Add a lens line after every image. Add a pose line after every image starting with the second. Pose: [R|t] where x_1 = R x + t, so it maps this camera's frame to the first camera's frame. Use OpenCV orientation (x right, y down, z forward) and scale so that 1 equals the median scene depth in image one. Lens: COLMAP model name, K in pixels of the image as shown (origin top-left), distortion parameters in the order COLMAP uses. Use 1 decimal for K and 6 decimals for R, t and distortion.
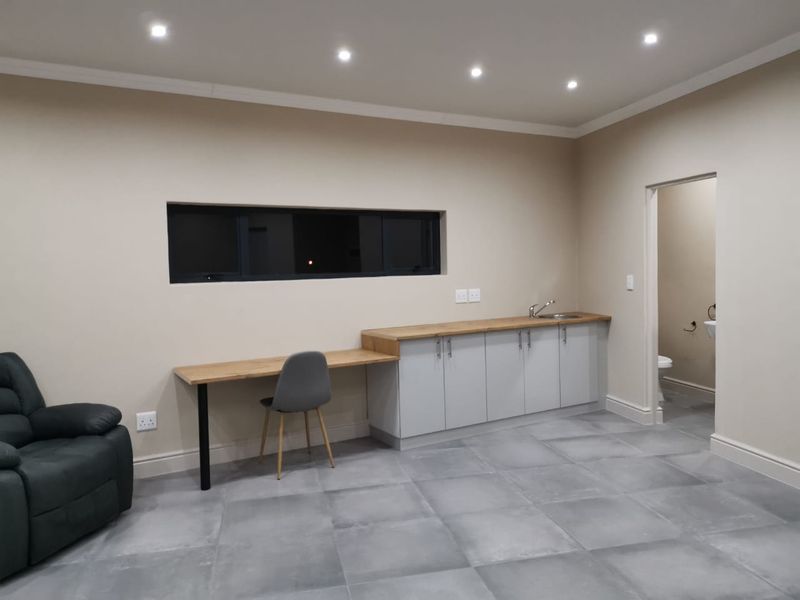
lens RADIAL K [[615.3, 0, 404.2], [0, 615.3, 297.5], [0, 0, 1]] dist [0.029880, -0.009824]
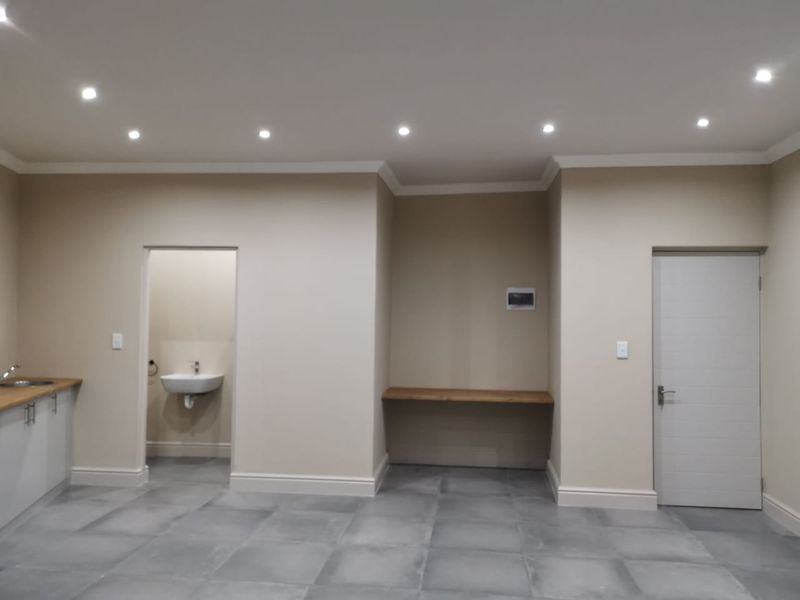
lens RADIAL K [[615.3, 0, 404.2], [0, 615.3, 297.5], [0, 0, 1]] dist [0.029880, -0.009824]
pose [[0.341055, 0.051861, 0.938612, -0.443256], [0.036191, 0.997012, -0.068239, -0.011837], [-0.939346, 0.057243, 0.338159, 0.279878]]
